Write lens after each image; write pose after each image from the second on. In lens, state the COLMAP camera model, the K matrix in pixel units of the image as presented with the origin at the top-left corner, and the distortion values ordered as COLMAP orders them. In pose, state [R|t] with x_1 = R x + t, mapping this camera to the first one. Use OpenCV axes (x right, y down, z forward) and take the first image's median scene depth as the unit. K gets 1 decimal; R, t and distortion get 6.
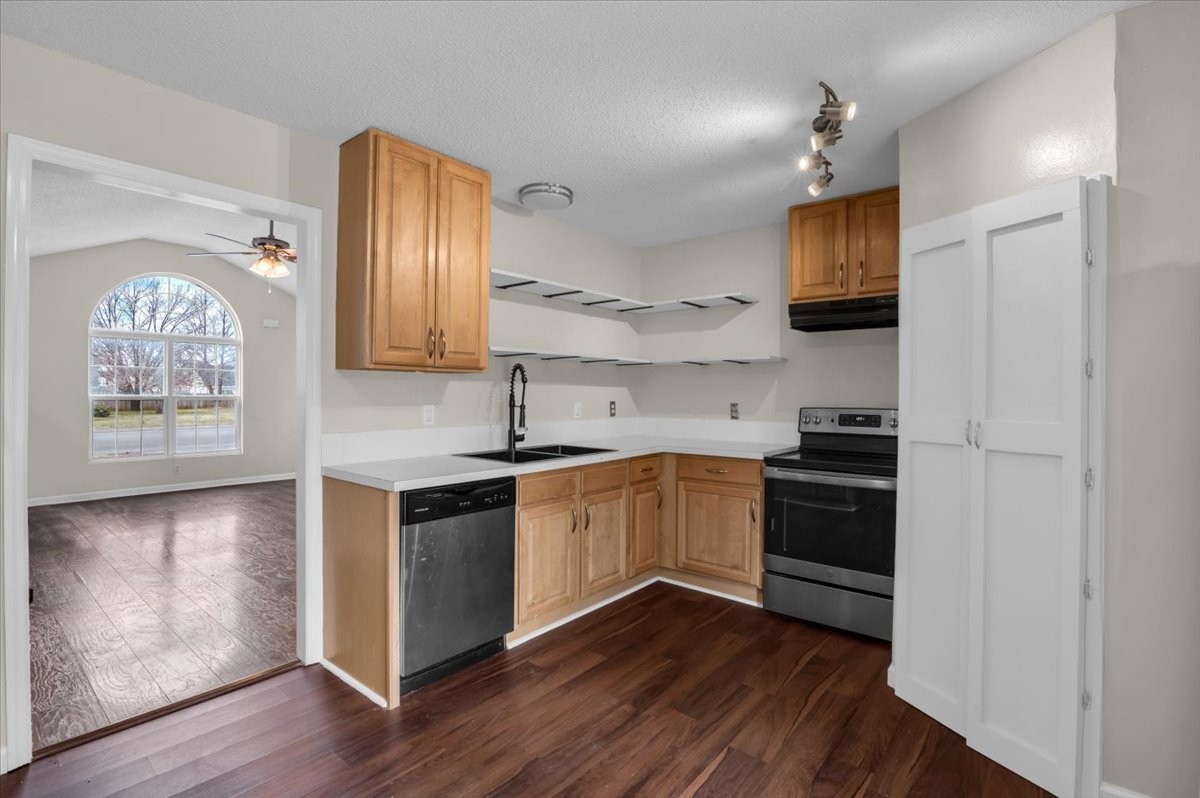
lens RADIAL K [[564.3, 0, 600.0], [0, 564.3, 399.0], [0, 0, 1]] dist [-0.022116, -0.000159]
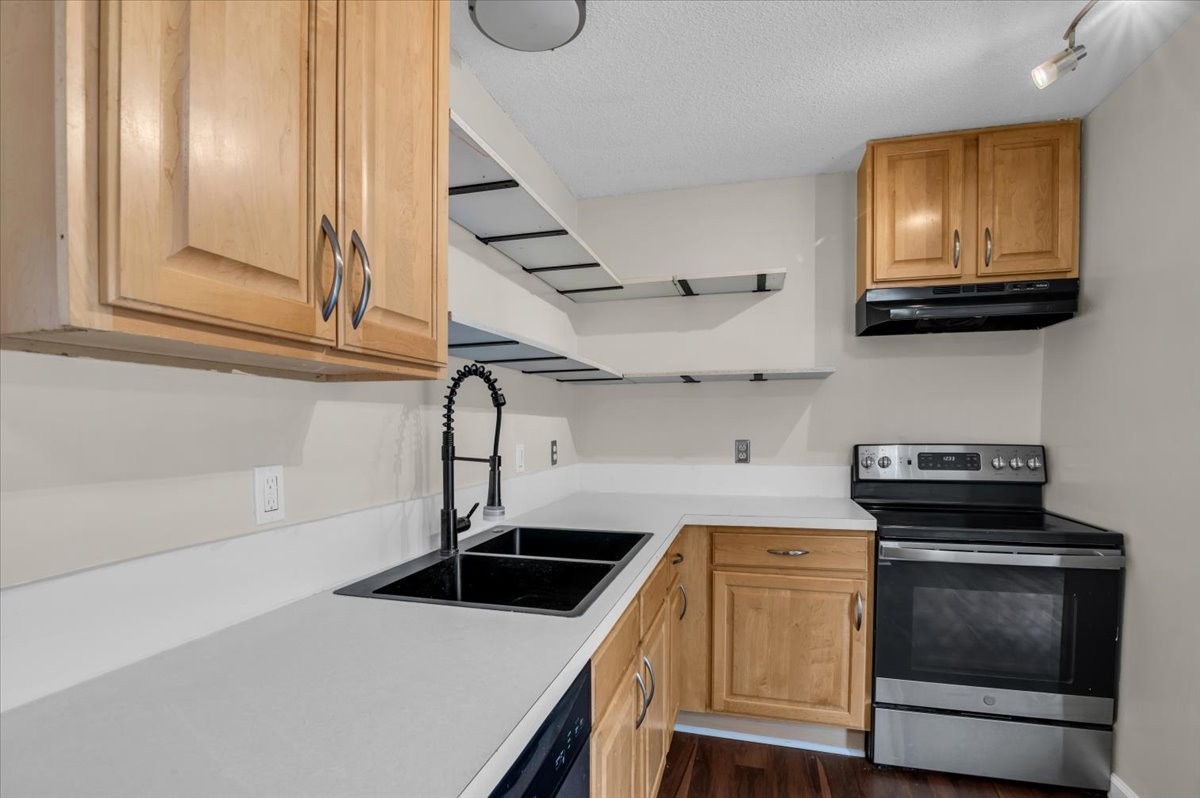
lens RADIAL K [[574.3, 0, 603.6], [0, 574.3, 448.1], [0, 0, 1]] dist [-0.023134, -0.000169]
pose [[0.912480, -0.027840, 0.408173, -0.238277], [0.015471, 0.999316, 0.033574, -0.009736], [-0.408829, -0.024320, 0.912287, 0.537582]]
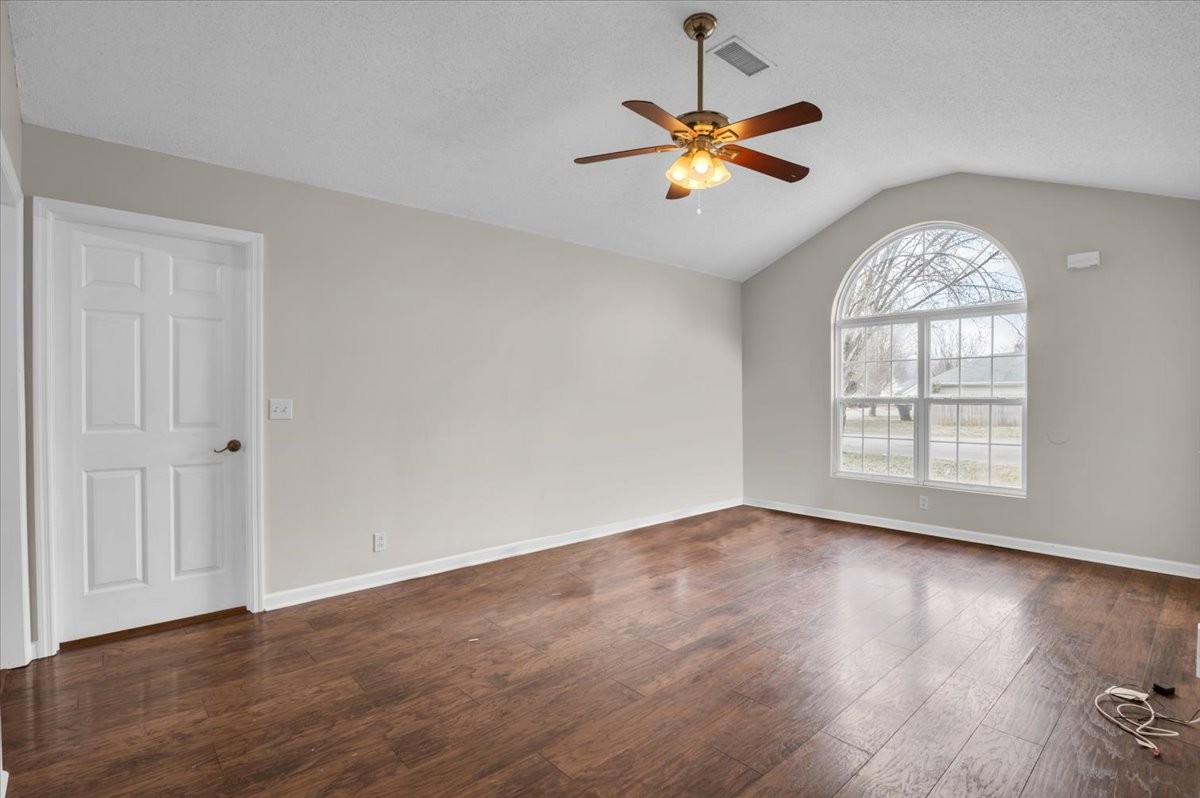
lens RADIAL K [[564.3, 0, 600.0], [0, 564.3, 399.0], [0, 0, 1]] dist [-0.022116, -0.000159]
pose [[-0.146893, -0.008347, -0.989117, -0.011199], [-0.005660, 0.999955, -0.007598, 0.006038], [0.989136, 0.004482, -0.146933, 1.436828]]
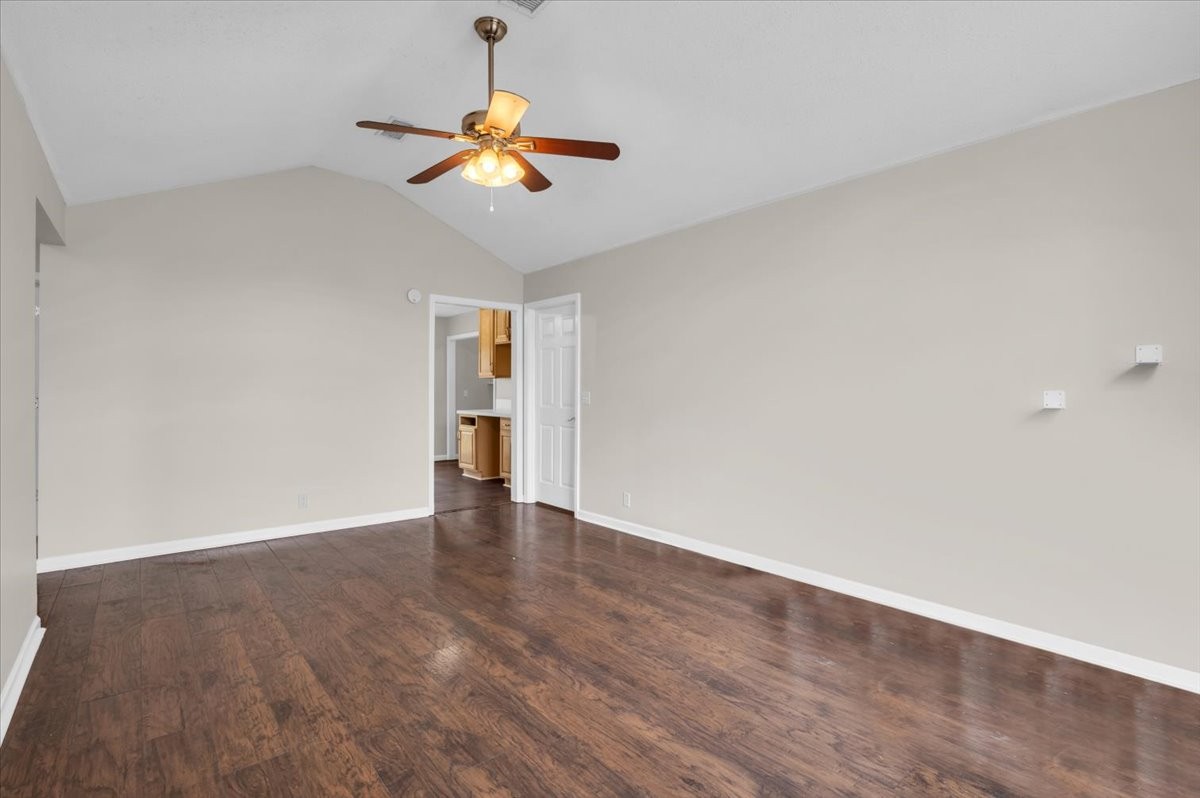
lens RADIAL K [[560.0, 0, 599.8], [0, 560.0, 388.2], [0, 0, 1]] dist [-0.022572, 0.000024]
pose [[-0.983751, -0.011784, 0.179153, -1.181039], [-0.011121, 0.999927, 0.004705, -0.015324], [-0.179195, 0.002636, -0.983810, 2.261791]]
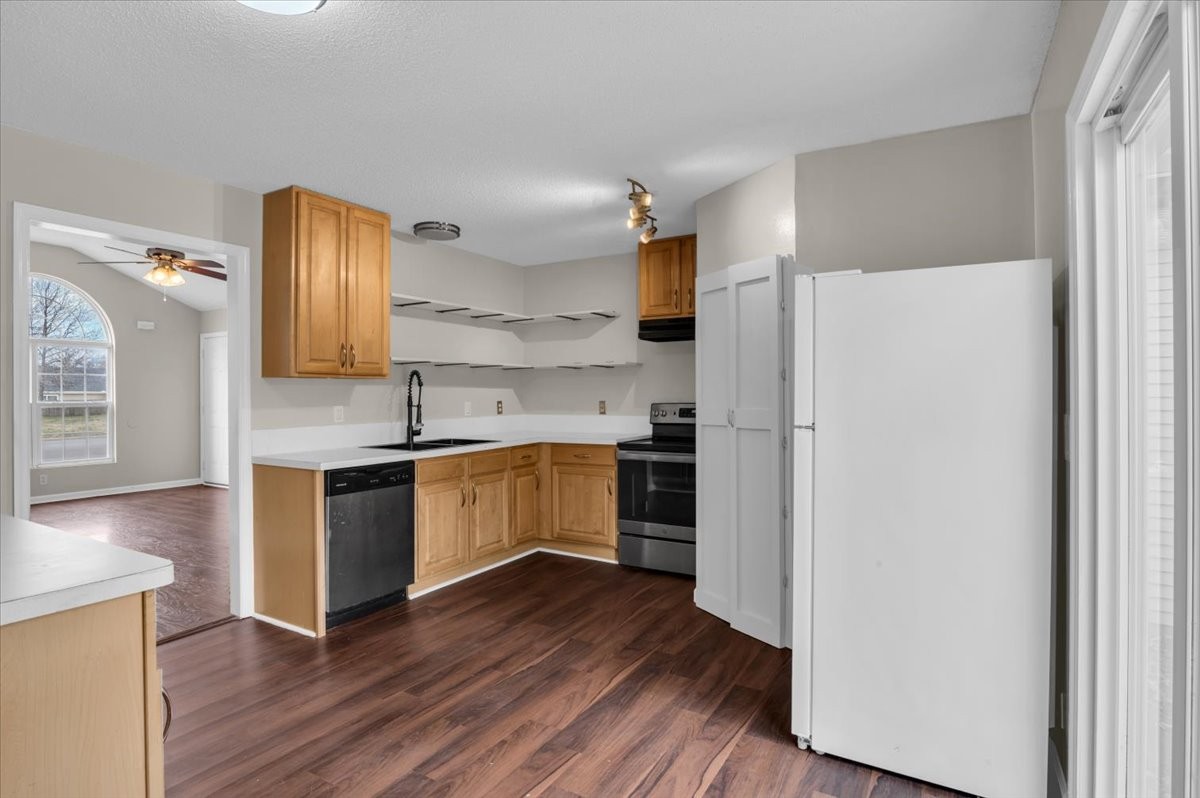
lens RADIAL K [[619.5, 0, 600.0], [0, 619.5, 399.0], [0, 0, 1]] dist [-0.015392, 0.000629]
pose [[0.988499, -0.013696, 0.150609, 0.045096], [0.013944, 0.999903, -0.000595, 0.004817], [-0.150586, 0.002688, 0.988593, -0.358526]]
